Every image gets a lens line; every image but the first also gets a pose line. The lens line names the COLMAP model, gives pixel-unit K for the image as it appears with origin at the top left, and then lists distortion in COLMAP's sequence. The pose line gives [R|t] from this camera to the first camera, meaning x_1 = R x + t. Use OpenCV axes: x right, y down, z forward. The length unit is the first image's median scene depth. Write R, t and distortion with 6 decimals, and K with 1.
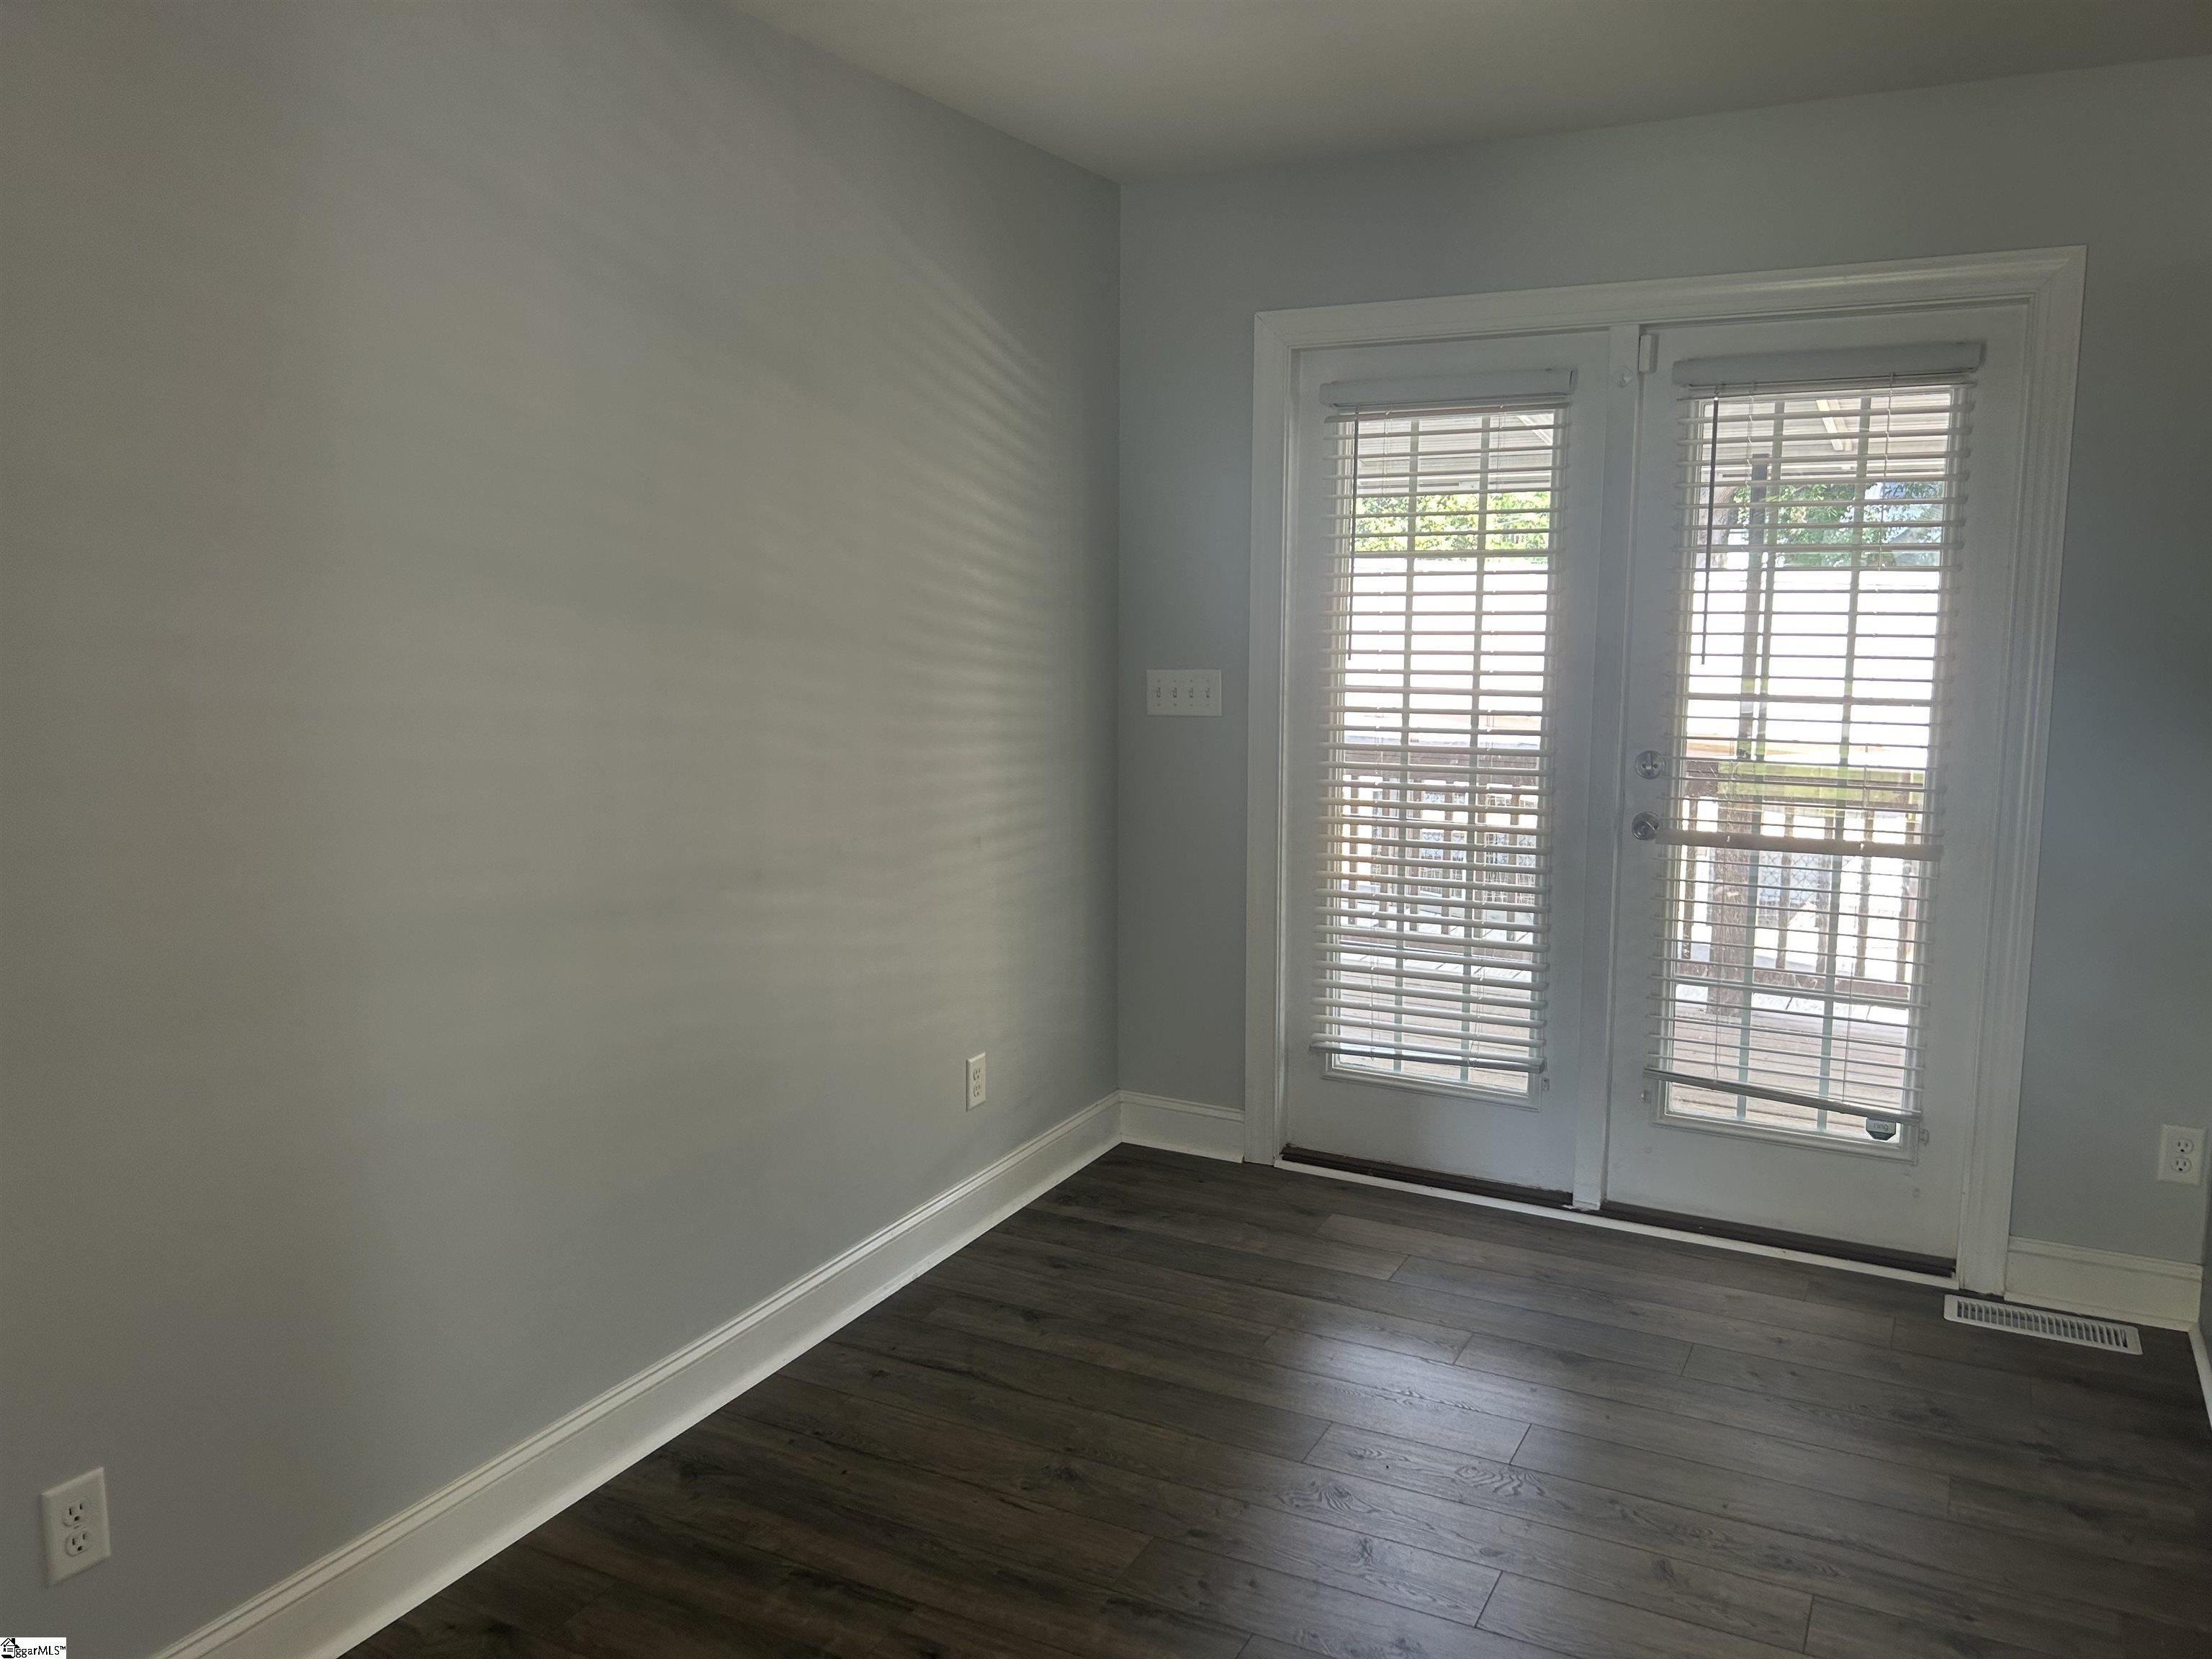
lens RADIAL K [[1705.9, 0, 1112.9], [0, 1705.9, 843.3], [0, 0, 1]] dist [0.089840, -0.106510]
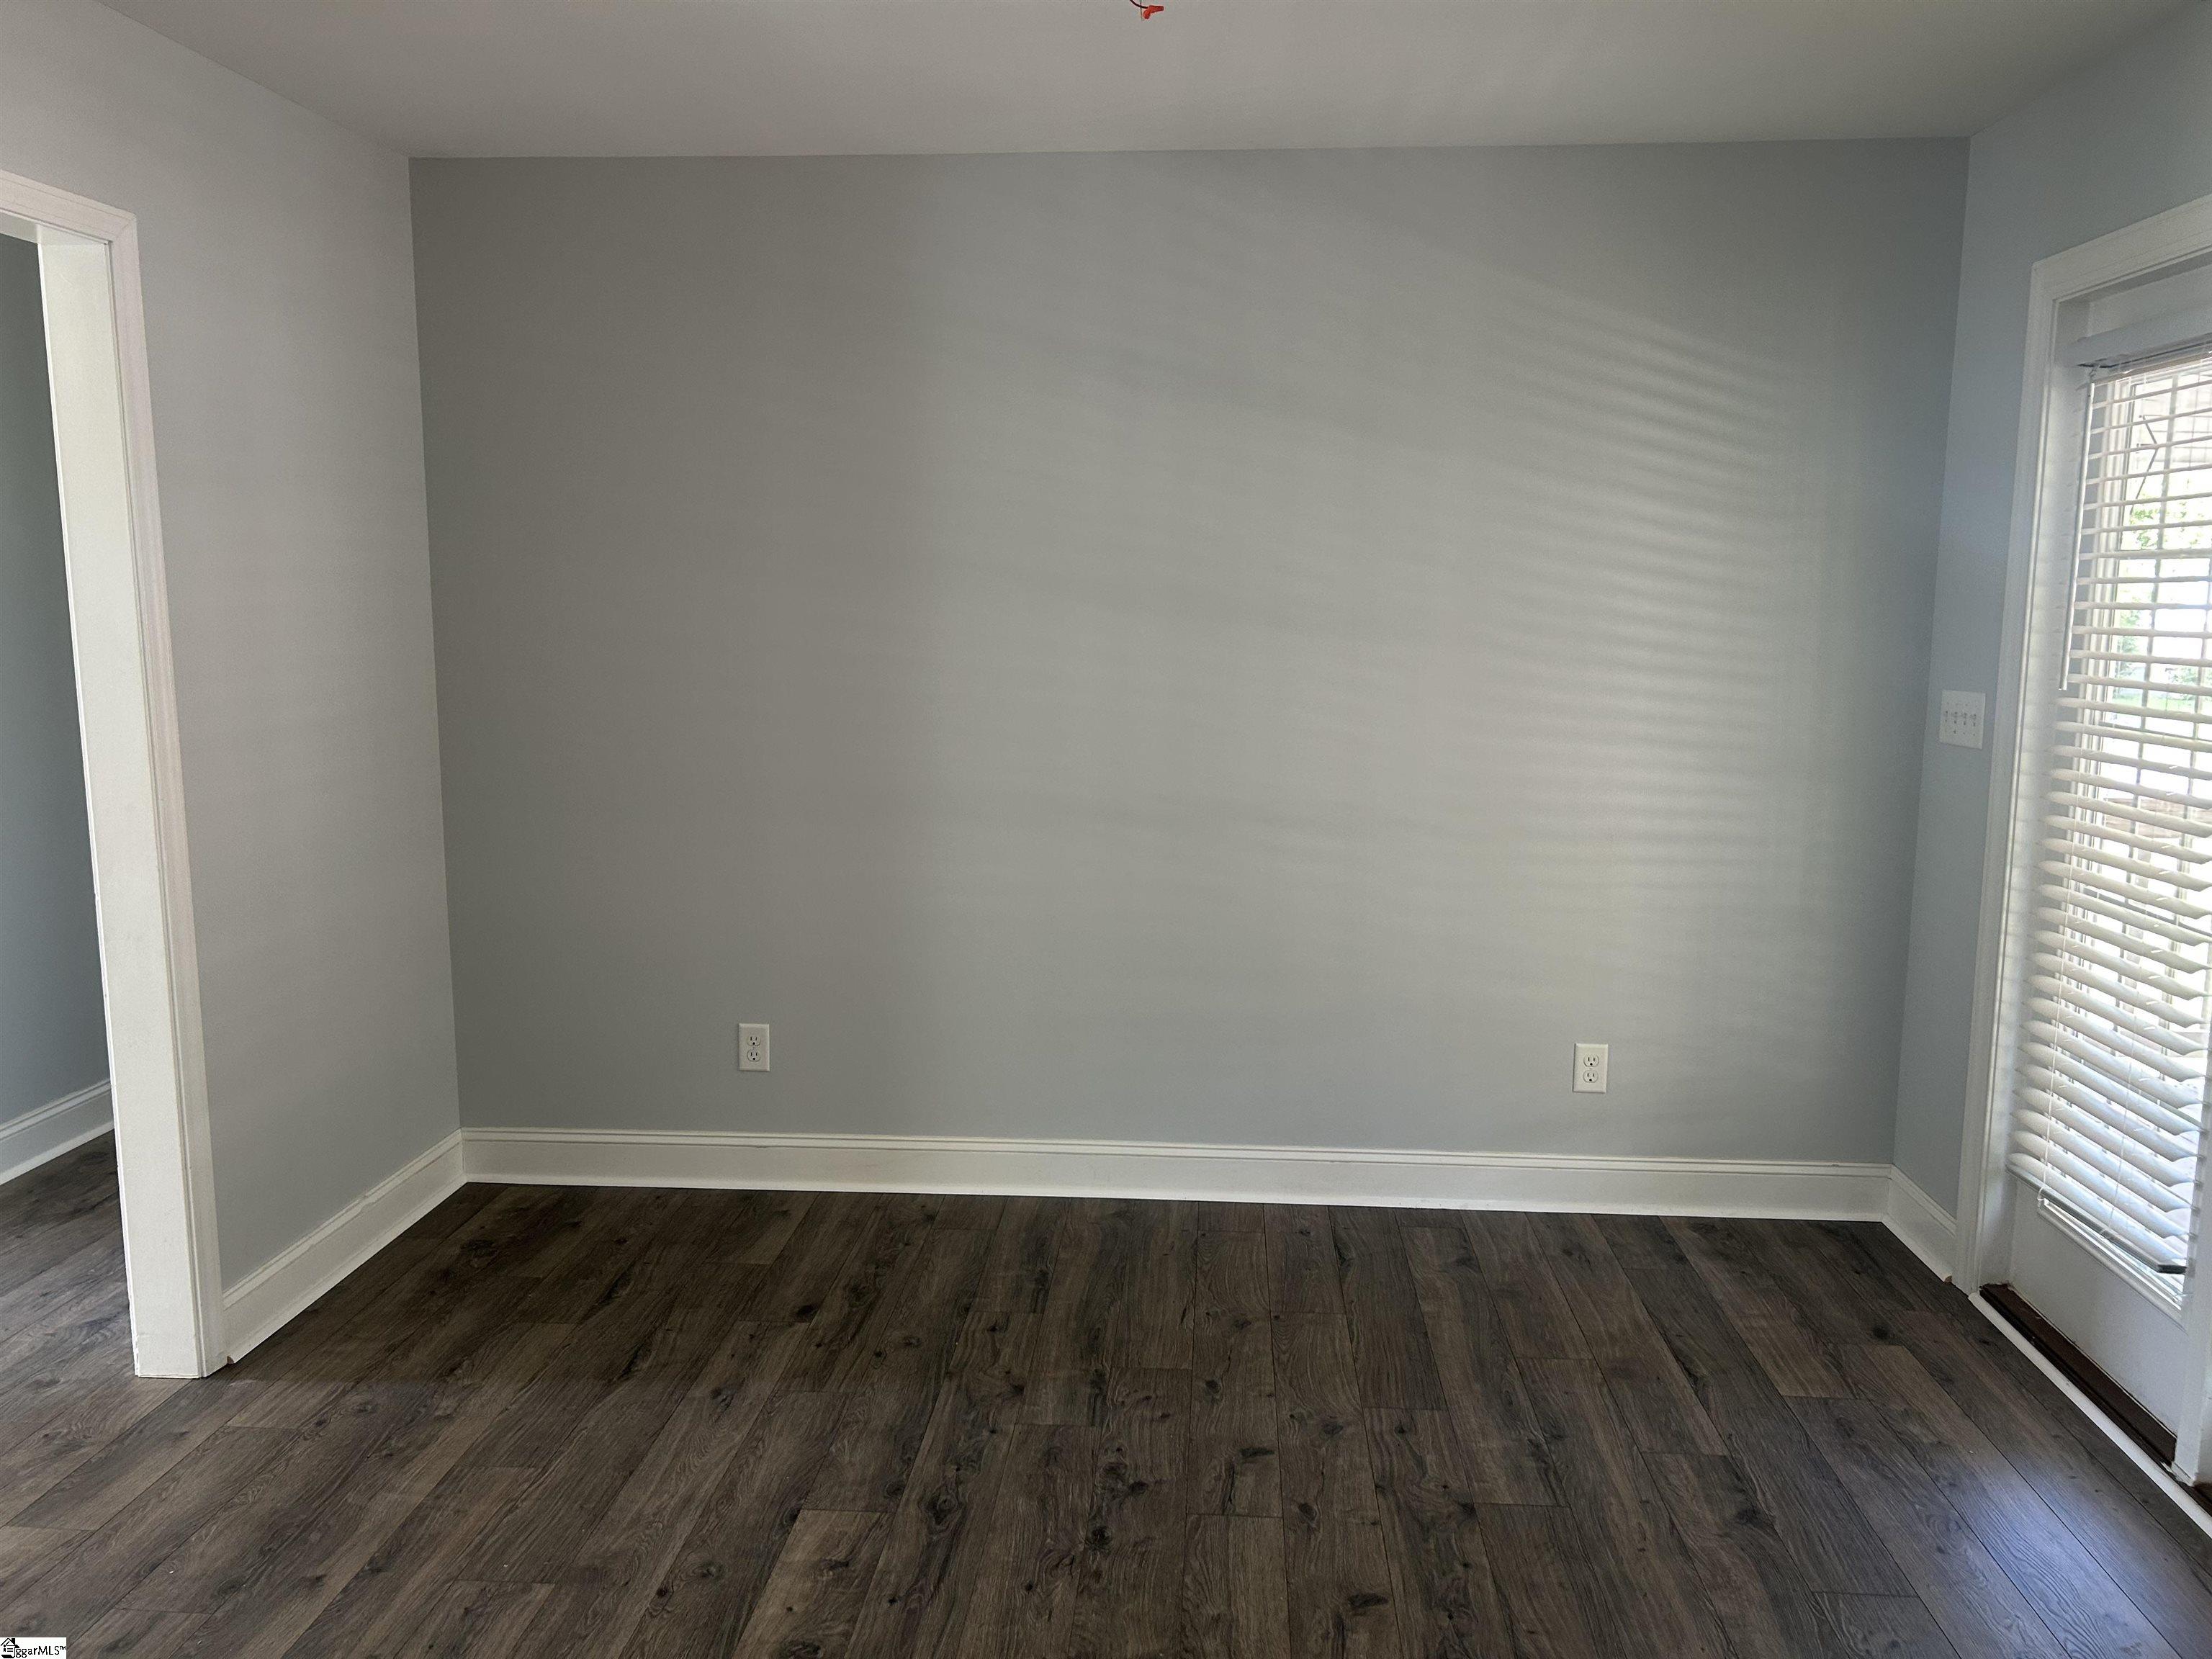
lens RADIAL K [[1666.5, 0, 1108.4], [0, 1666.5, 870.0], [0, 0, 1]] dist [0.033025, 0.000712]
pose [[0.395646, 0.150426, -0.906000, 0.729855], [-0.151748, 0.983643, 0.097049, -0.035043], [0.905780, 0.099087, 0.412002, 0.308903]]
